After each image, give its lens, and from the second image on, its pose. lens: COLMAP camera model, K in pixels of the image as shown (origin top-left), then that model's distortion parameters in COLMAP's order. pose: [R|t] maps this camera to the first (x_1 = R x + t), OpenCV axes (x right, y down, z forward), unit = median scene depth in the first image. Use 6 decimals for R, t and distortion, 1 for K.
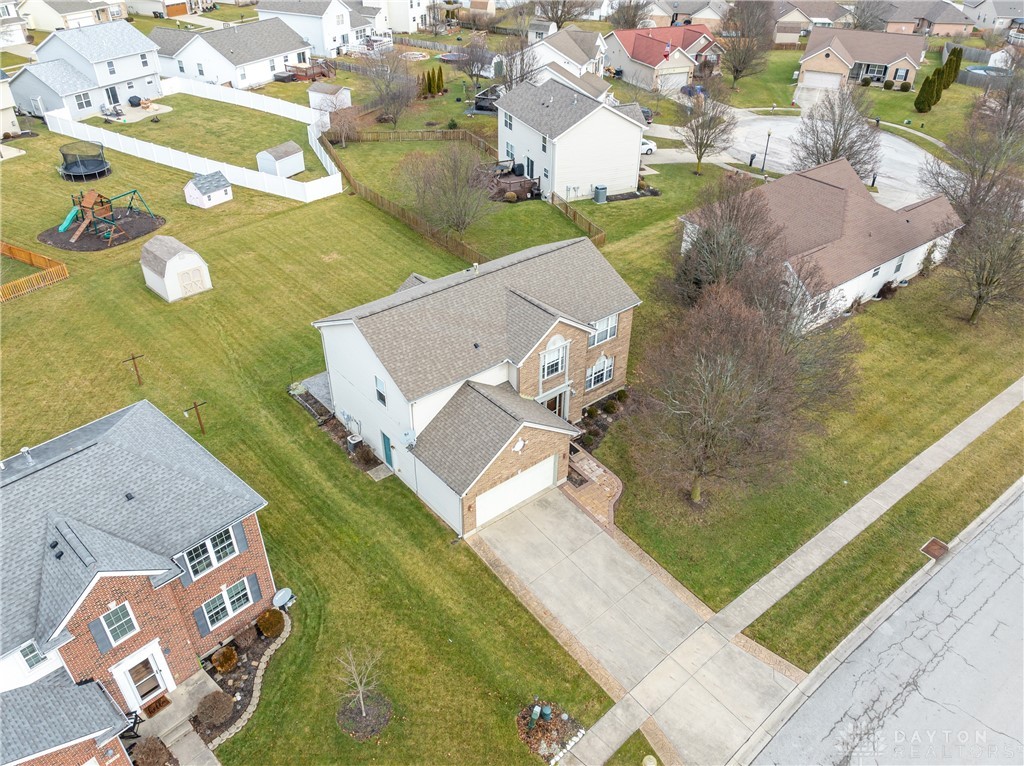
lens RADIAL K [[759.4, 0, 515.7], [0, 759.4, 395.4], [0, 0, 1]] dist [-0.025872, 0.007805]
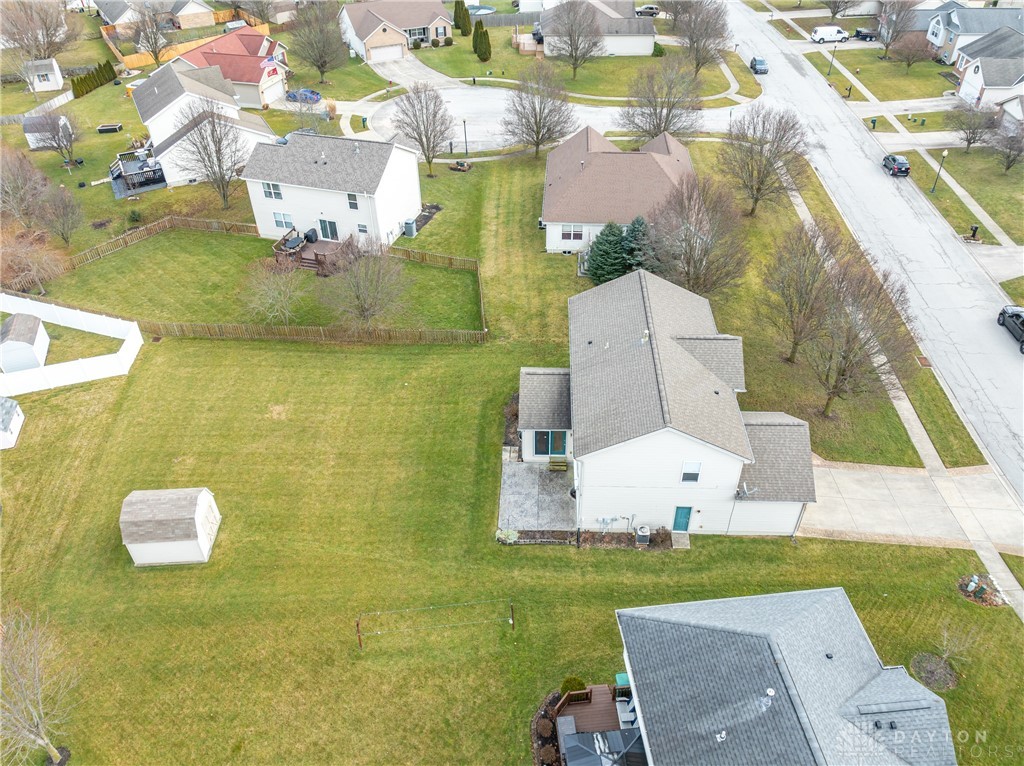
lens RADIAL K [[755.0, 0, 514.9], [0, 755.0, 385.5], [0, 0, 1]] dist [-0.037235, 0.030565]
pose [[0.668609, -0.482844, 0.565529, -0.841846], [0.446692, 0.868800, 0.213663, -0.428756], [-0.594498, 0.109760, 0.796571, 0.261298]]
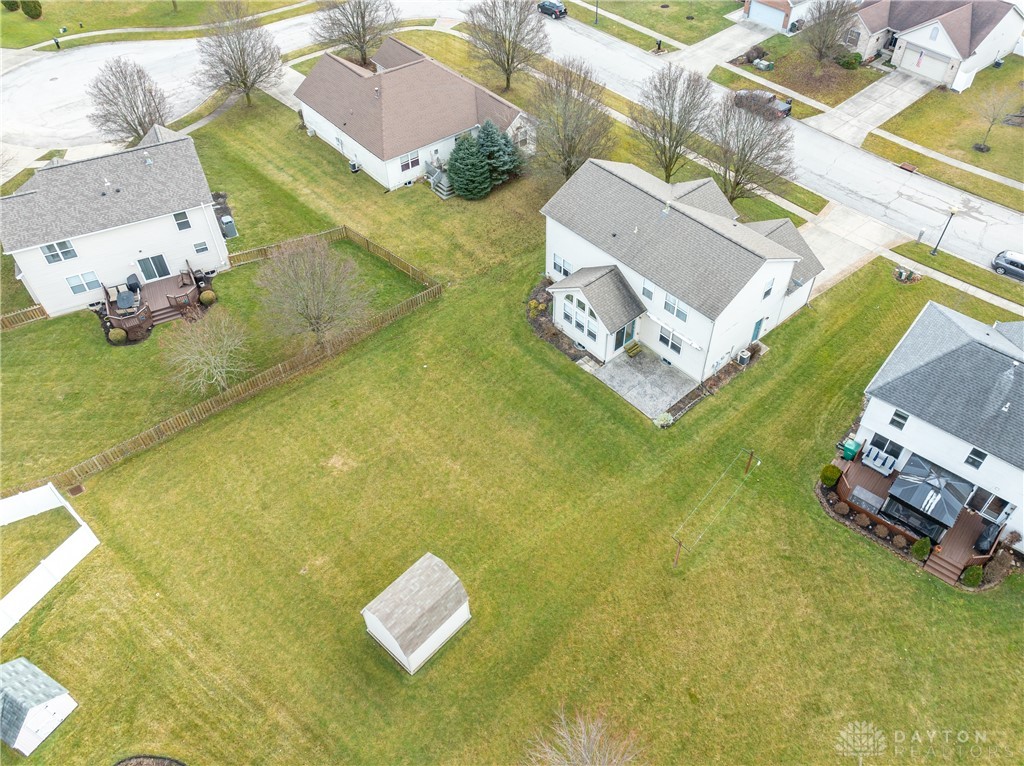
lens RADIAL K [[775.0, 0, 546.1], [0, 775.0, 360.2], [0, 0, 1]] dist [-0.036421, 0.028047]
pose [[-0.048780, -0.716290, 0.696096, -1.120950], [0.567995, 0.553373, 0.609229, -0.925420], [-0.821585, 0.425097, 0.379855, 0.806823]]
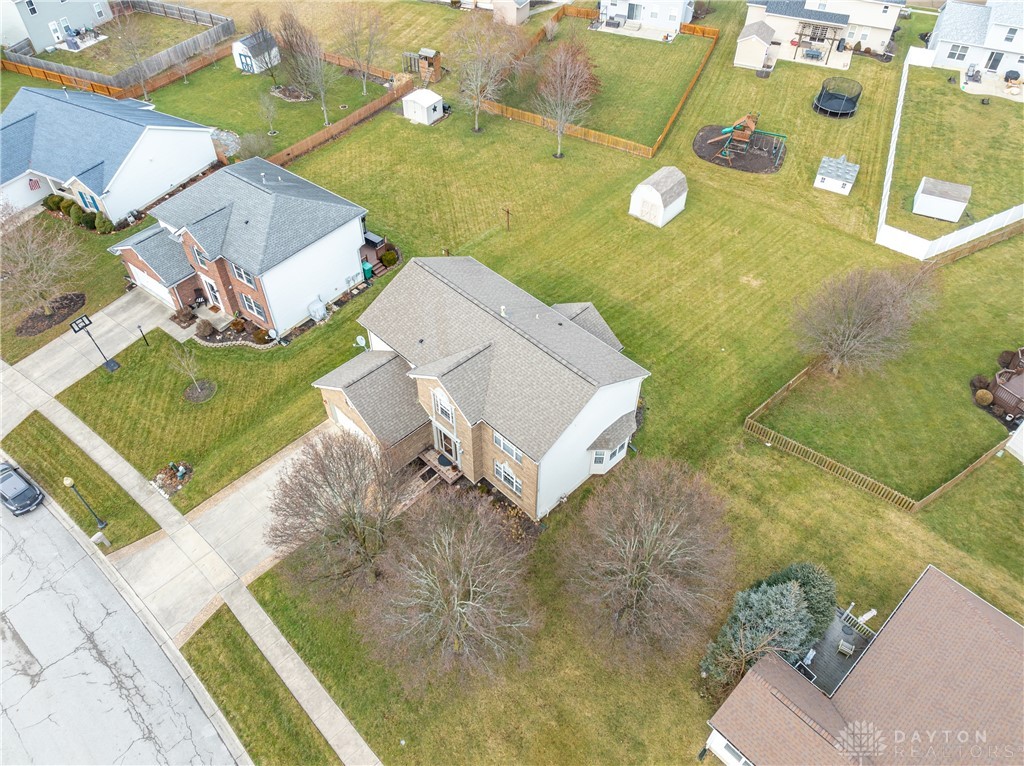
lens RADIAL K [[716.1, 0, 528.1], [0, 716.1, 388.9], [0, 0, 1]] dist [-0.023145, 0.006488]
pose [[0.096878, 0.718420, -0.688830, 0.746153], [-0.587859, 0.599772, 0.542859, -0.687020], [0.803142, 0.352344, 0.480435, 0.589365]]
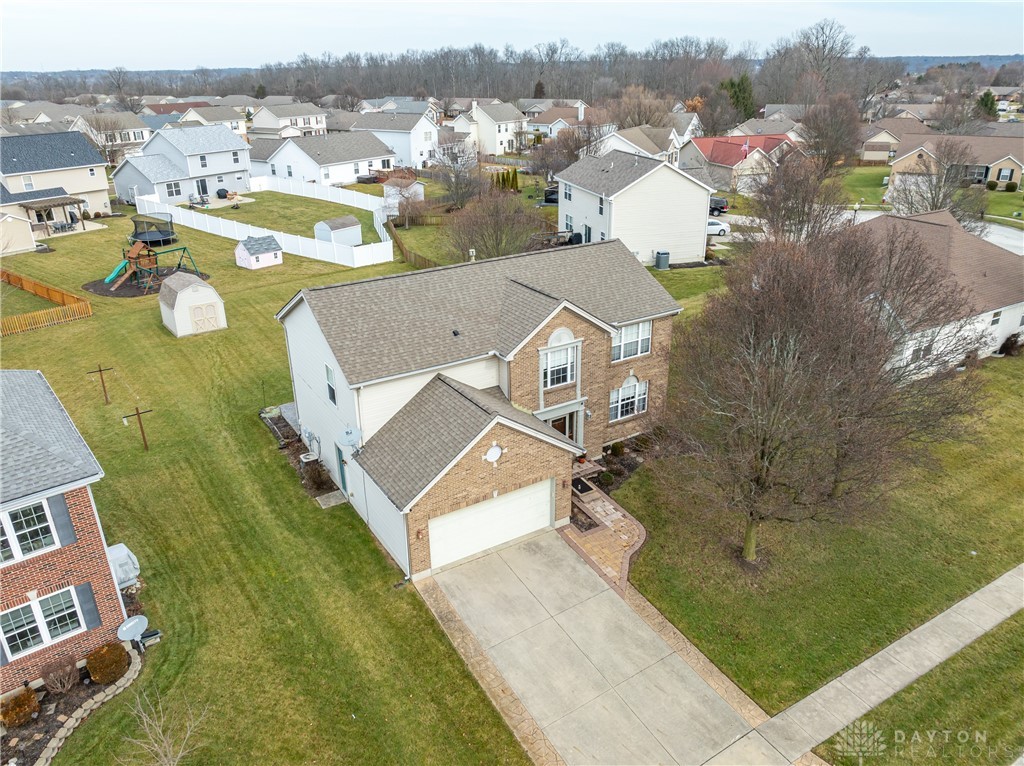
lens RADIAL K [[736.8, 0, 508.2], [0, 736.8, 387.8], [0, 0, 1]] dist [-0.033767, 0.022784]
pose [[0.989640, 0.033576, -0.139591, 0.103053], [-0.060842, 0.978729, -0.195930, 0.127120], [0.130043, 0.202393, 0.970632, 0.268230]]
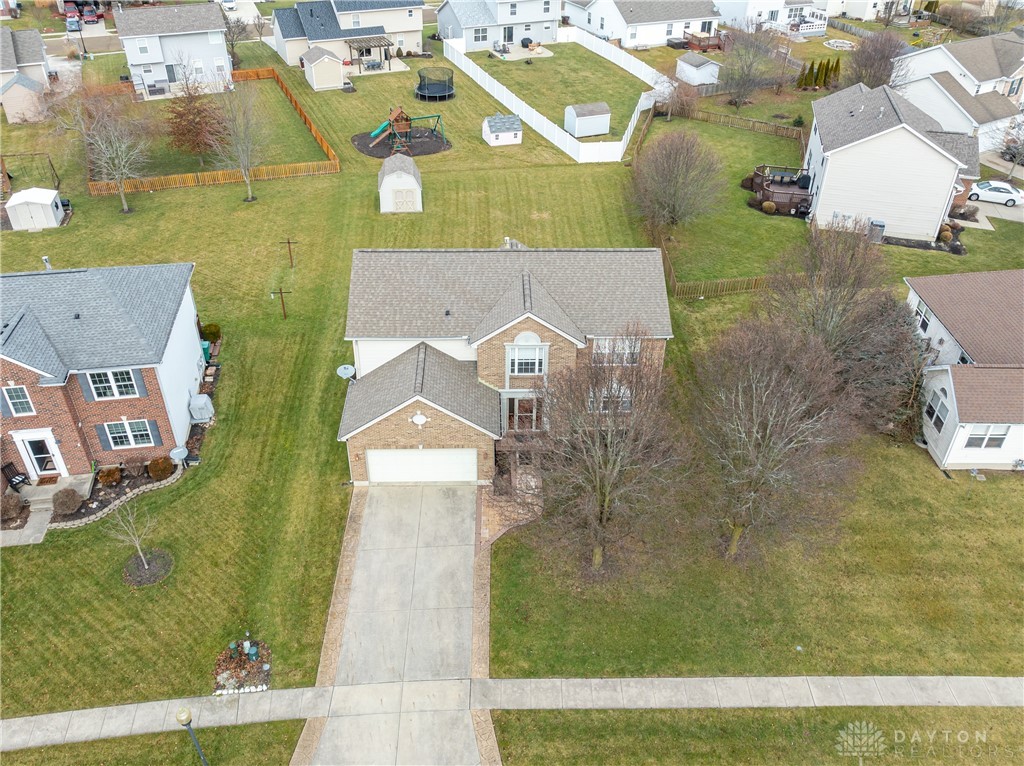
lens RADIAL K [[796.5, 0, 510.1], [0, 796.5, 382.0], [0, 0, 1]] dist [-0.023657, 0.002234]
pose [[0.787004, 0.356715, -0.503368, 0.525574], [-0.358674, 0.928395, 0.097135, -0.105203], [0.501974, 0.104100, 0.858595, 0.164688]]
